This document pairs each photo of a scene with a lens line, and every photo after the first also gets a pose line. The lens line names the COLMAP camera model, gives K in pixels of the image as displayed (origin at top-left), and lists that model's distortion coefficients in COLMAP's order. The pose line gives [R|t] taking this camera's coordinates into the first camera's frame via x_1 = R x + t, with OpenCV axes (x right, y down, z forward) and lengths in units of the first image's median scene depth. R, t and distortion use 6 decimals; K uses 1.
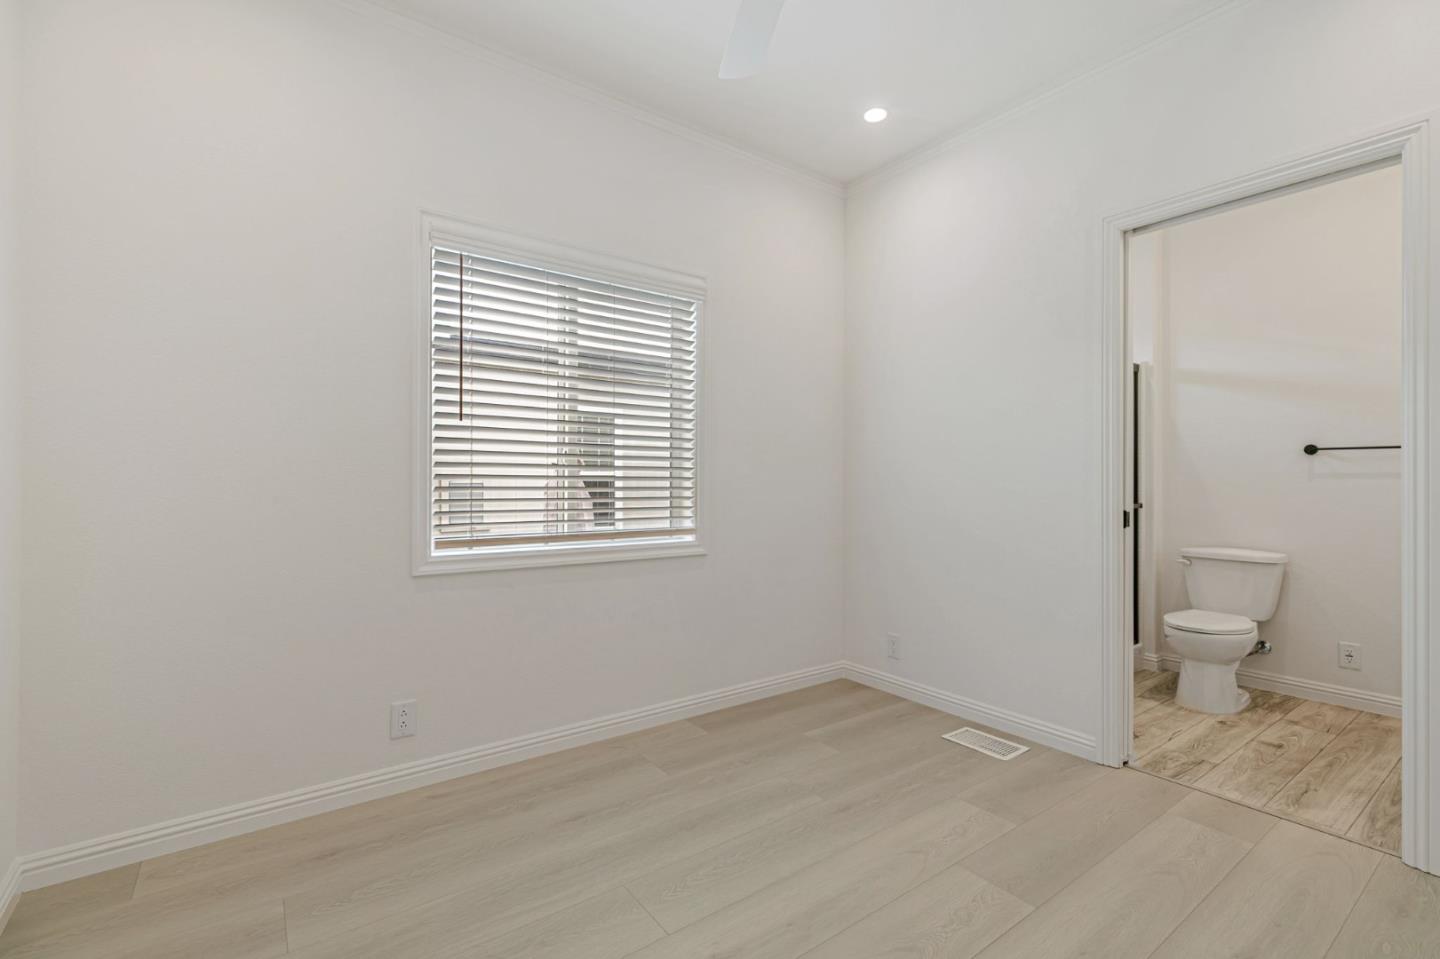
lens RADIAL K [[642.8, 0, 720.6], [0, 642.8, 475.2], [0, 0, 1]] dist [0.005445, -0.000027]
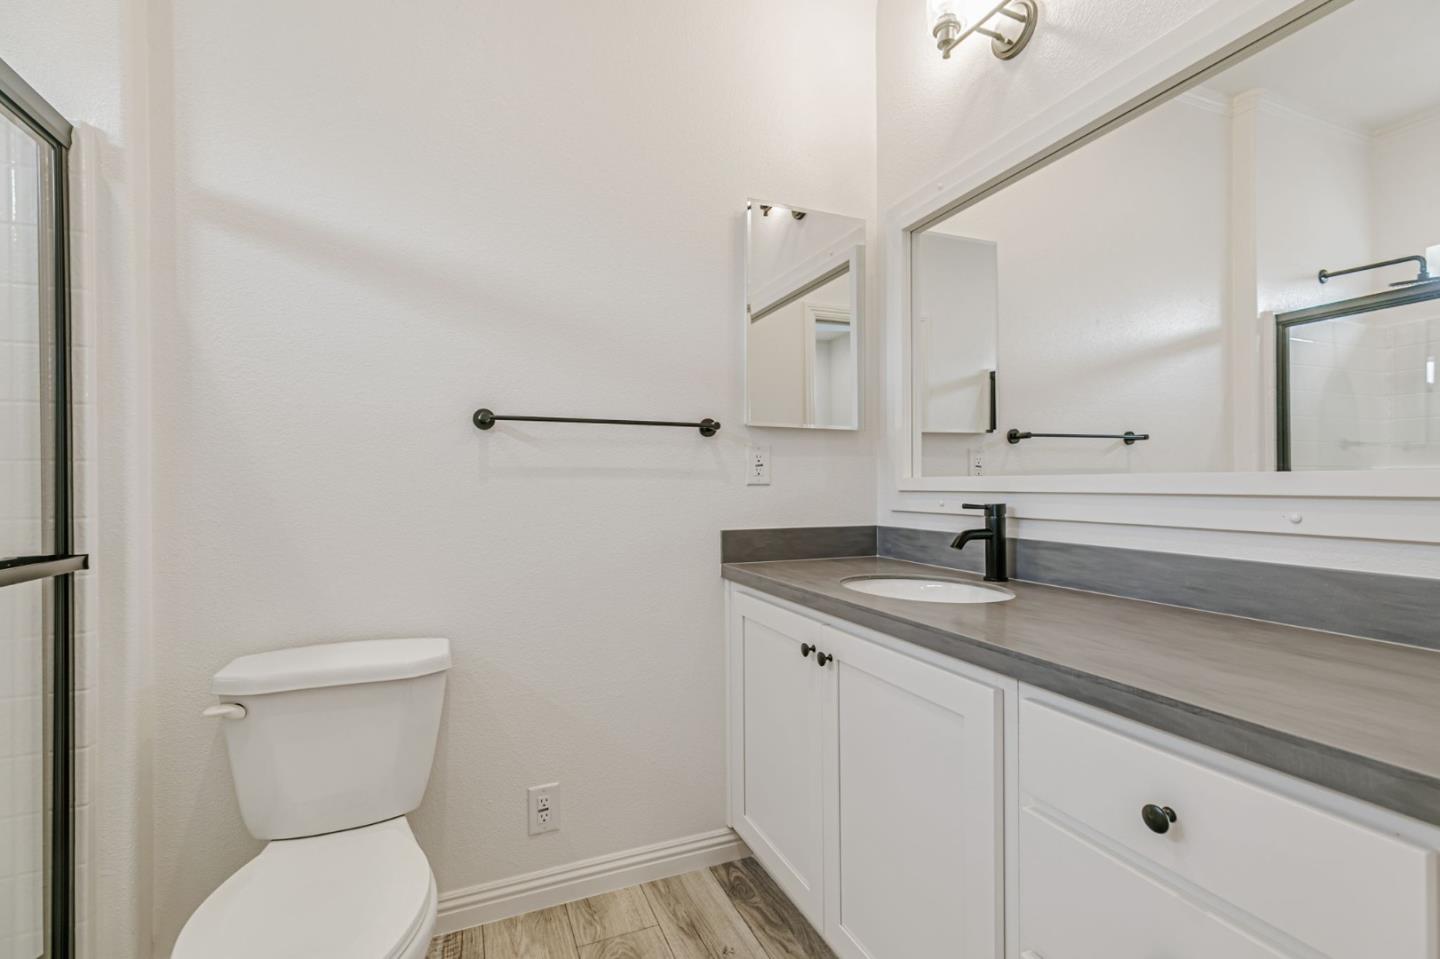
lens RADIAL K [[642.8, 0, 720.6], [0, 642.8, 475.2], [0, 0, 1]] dist [0.005445, -0.000027]
pose [[0.225137, -0.003351, 0.974321, 0.421023], [0.004462, 0.999987, 0.002408, 0.003592], [-0.974317, 0.003806, 0.225149, 0.633577]]
